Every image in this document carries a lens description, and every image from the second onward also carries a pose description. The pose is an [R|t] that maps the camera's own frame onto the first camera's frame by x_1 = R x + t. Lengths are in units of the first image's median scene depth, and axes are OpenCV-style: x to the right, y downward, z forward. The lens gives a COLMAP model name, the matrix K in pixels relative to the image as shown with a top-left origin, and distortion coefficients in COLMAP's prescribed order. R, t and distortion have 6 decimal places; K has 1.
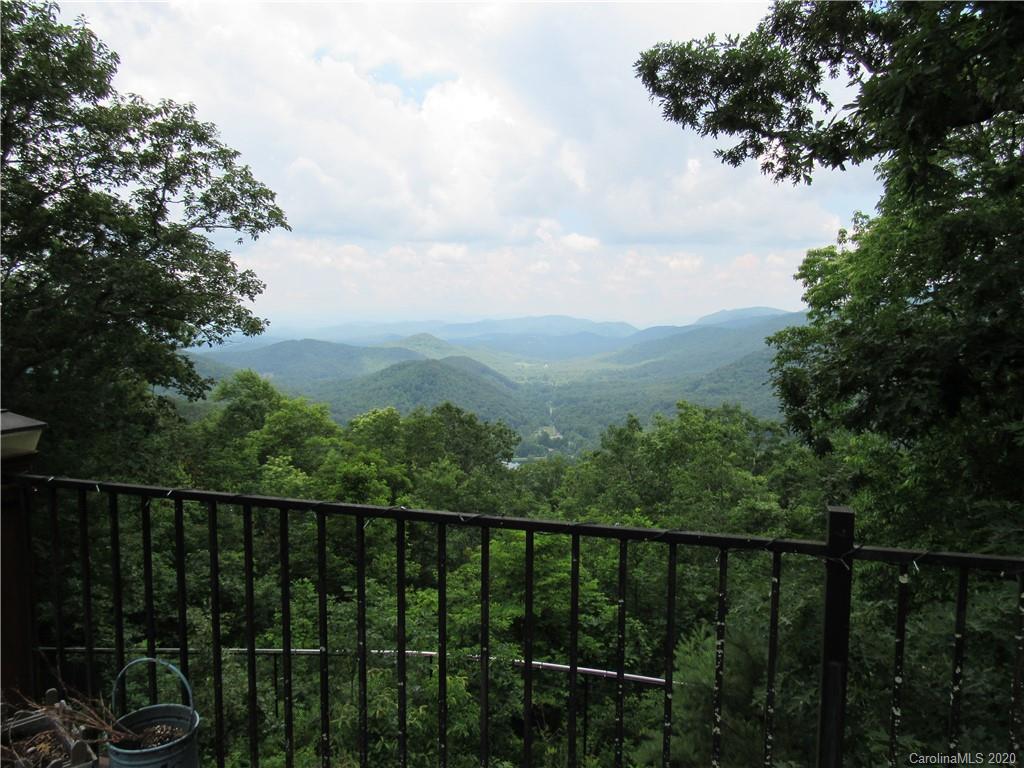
lens RADIAL K [[744.0, 0, 512.0], [0, 744.0, 384.0], [0, 0, 1]] dist [-0.017377, -0.001786]
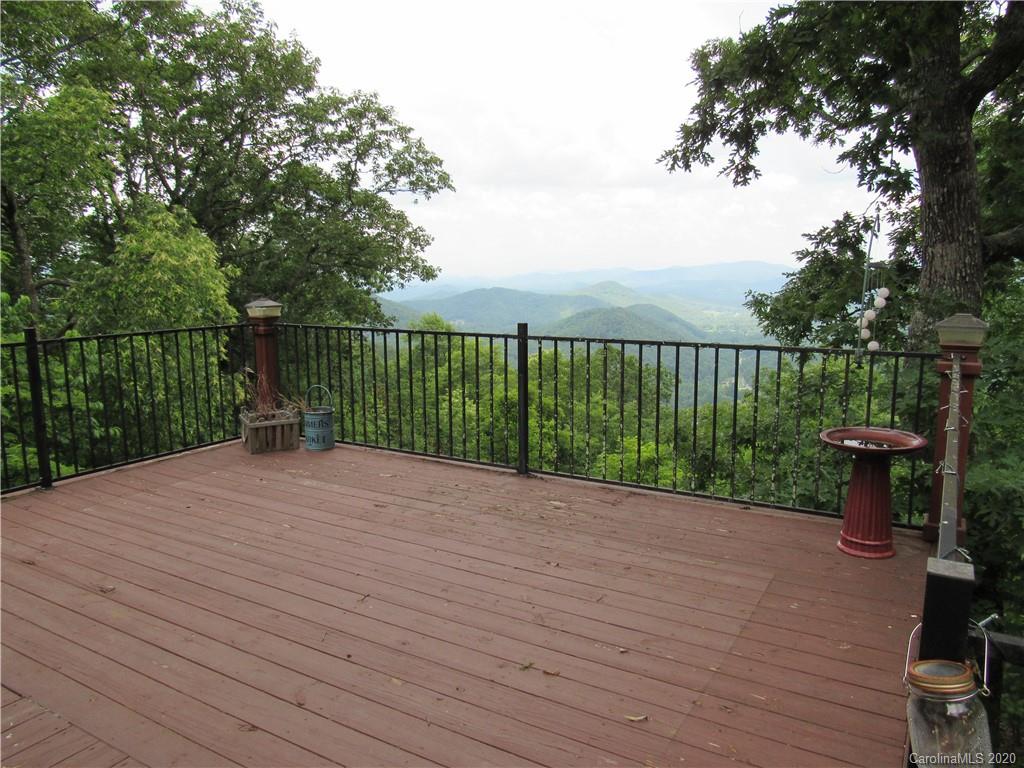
lens RADIAL K [[744.0, 0, 512.0], [0, 744.0, 384.0], [0, 0, 1]] dist [-0.017377, -0.001786]
pose [[0.969324, 0.024927, -0.244521, 0.087138], [-0.007914, 0.997493, 0.070316, 0.016053], [0.245660, -0.066223, 0.967091, -0.147215]]
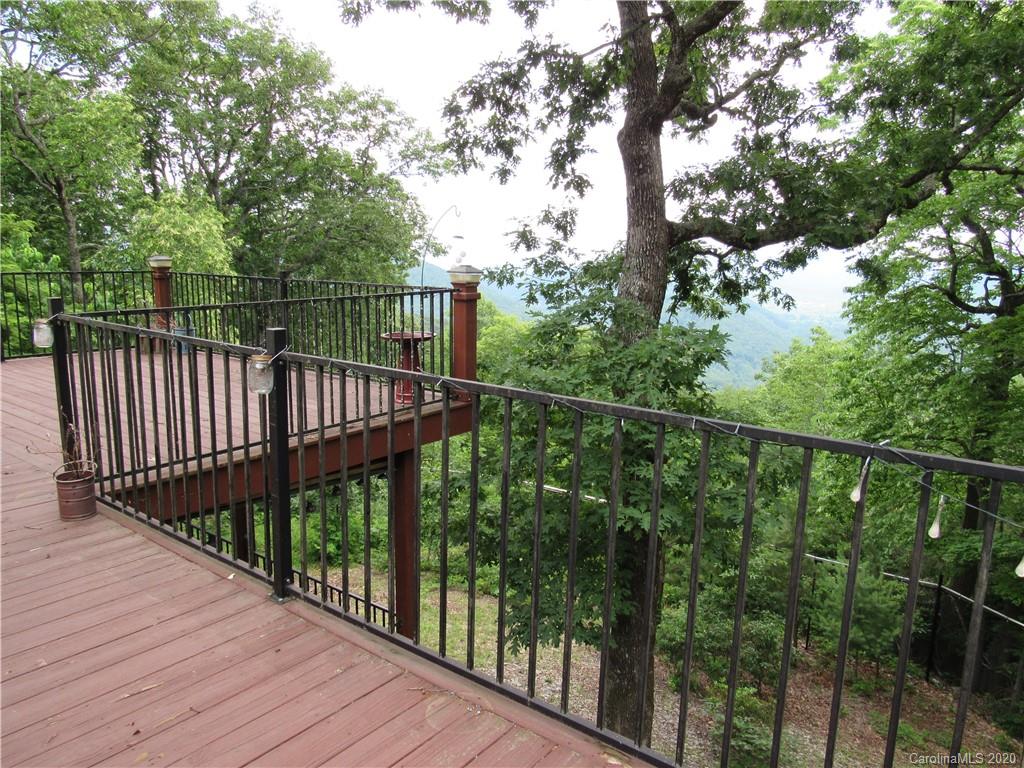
lens RADIAL K [[744.0, 0, 512.0], [0, 744.0, 384.0], [0, 0, 1]] dist [-0.017377, -0.001786]
pose [[0.937753, 0.072053, -0.339746, 0.266051], [-0.041256, 0.994427, 0.097024, 0.028571], [0.344843, -0.076968, 0.935499, -0.228145]]
